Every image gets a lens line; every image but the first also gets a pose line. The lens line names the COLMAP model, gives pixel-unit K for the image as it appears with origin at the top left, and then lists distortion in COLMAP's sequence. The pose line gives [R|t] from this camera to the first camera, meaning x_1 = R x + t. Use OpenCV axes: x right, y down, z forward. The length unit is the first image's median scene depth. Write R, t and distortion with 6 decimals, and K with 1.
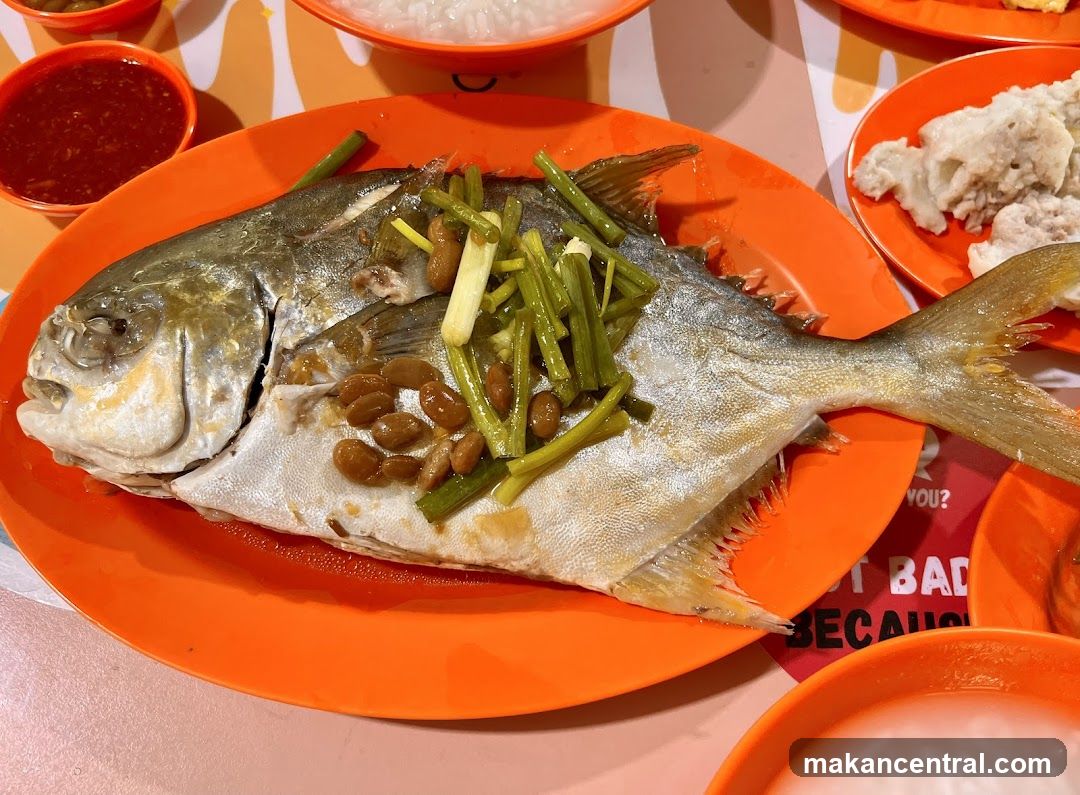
lens RADIAL K [[1059.9, 0, 540.0], [0, 1059.9, 397.5], [0, 0, 1]] dist [-0.025484, -0.015713]
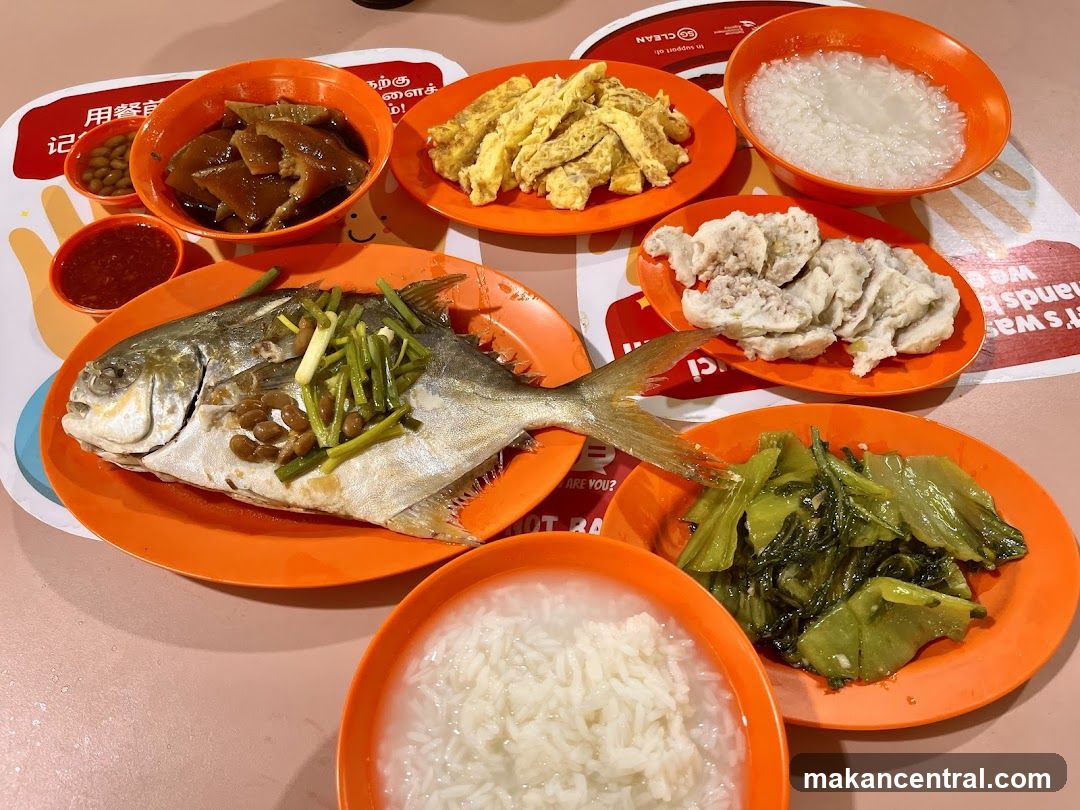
lens RADIAL K [[976.1, 0, 540.0], [0, 976.1, 405.0], [0, 0, 1]] dist [-0.062299, 0.013592]
pose [[0.999082, 0.005104, -0.042542, 0.383594], [-0.009651, 0.994170, -0.107387, 0.155056], [0.041746, 0.107699, 0.993307, -0.593186]]
